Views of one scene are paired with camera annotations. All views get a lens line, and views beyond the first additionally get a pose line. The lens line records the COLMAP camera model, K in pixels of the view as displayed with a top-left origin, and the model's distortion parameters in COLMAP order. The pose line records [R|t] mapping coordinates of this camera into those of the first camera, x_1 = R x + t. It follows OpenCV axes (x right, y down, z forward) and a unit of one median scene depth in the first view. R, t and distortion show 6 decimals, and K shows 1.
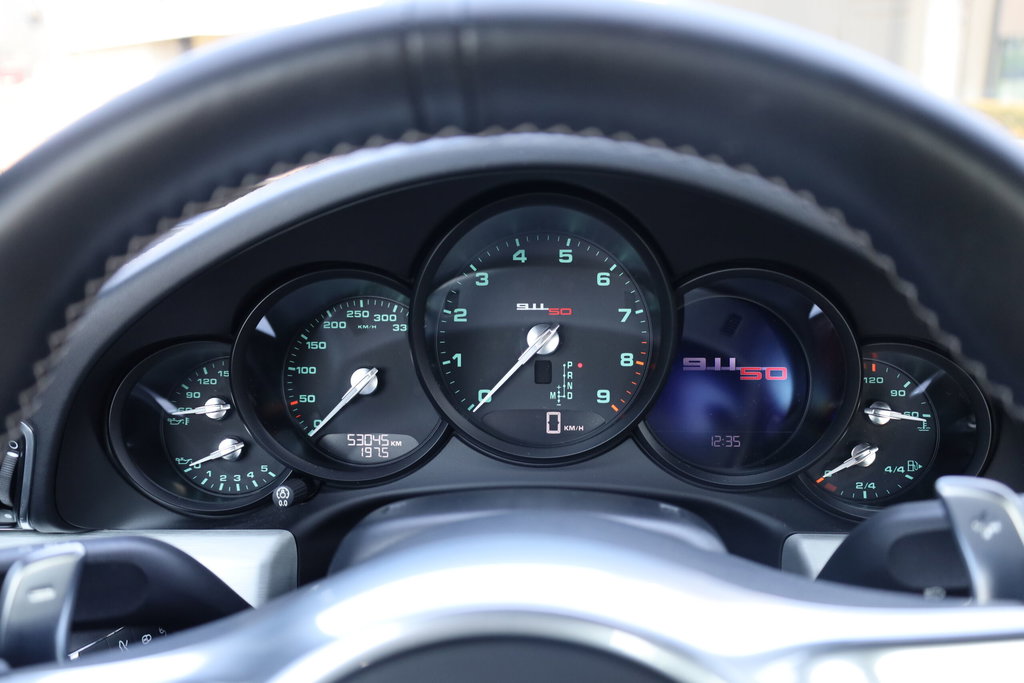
lens RADIAL K [[944.7, 0, 511.2], [0, 944.7, 342.8], [0, 0, 1]] dist [-0.010815, 0.000000]
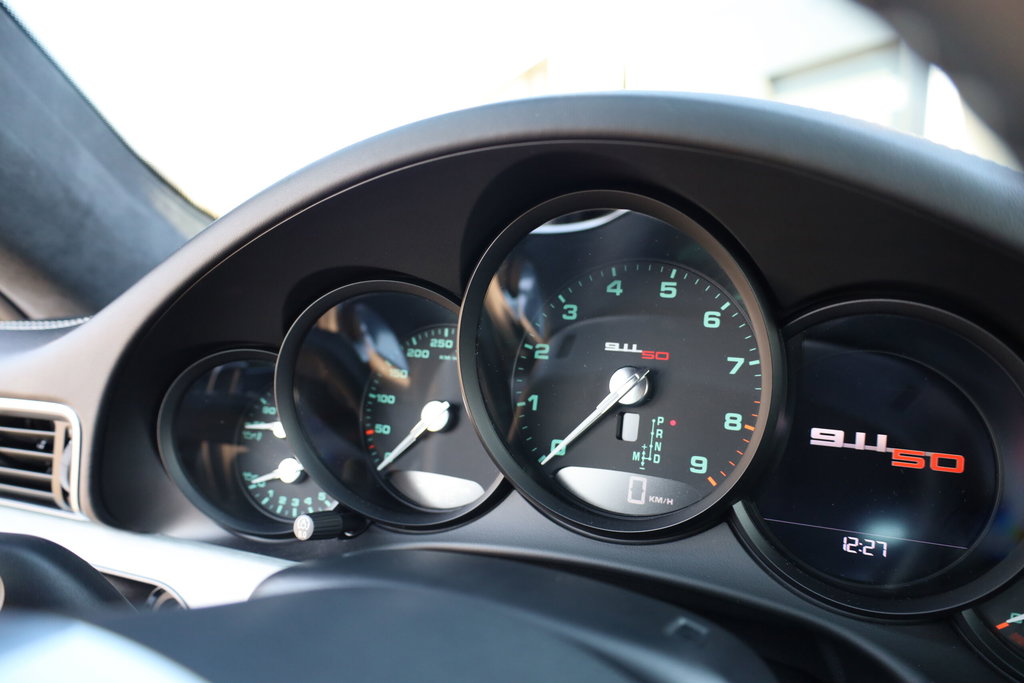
lens RADIAL K [[773.3, 0, 509.3], [0, 773.3, 340.3], [0, 0, 1]] dist [-0.011015, 0.001182]
pose [[0.932813, 0.068249, -0.353840, 0.171515], [-0.108824, 0.989410, -0.096050, 0.032793], [0.343538, 0.128103, 0.930361, 0.326519]]
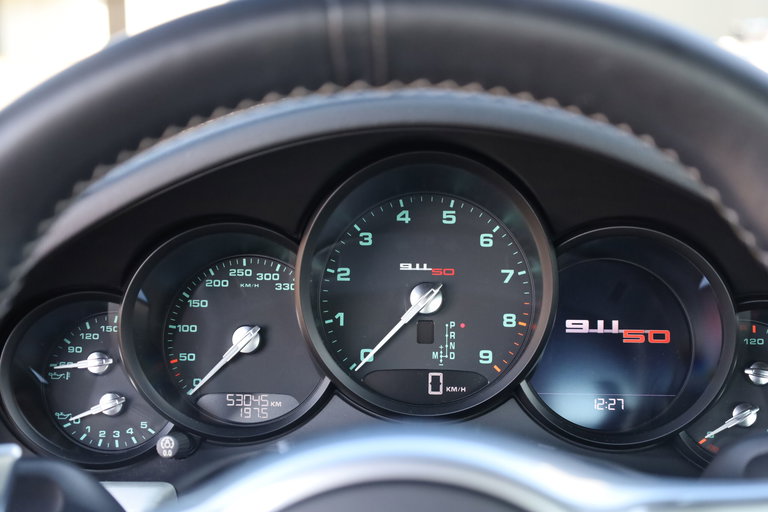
lens RADIAL K [[1160.7, 0, 381.0], [0, 1160.7, 258.1], [0, 0, 1]] dist [0.010632, 0.000000]
pose [[0.999907, 0.013274, 0.003184, -0.018423], [-0.012931, 0.995789, -0.090753, 0.065401], [-0.004375, 0.090703, 0.995868, -0.230507]]
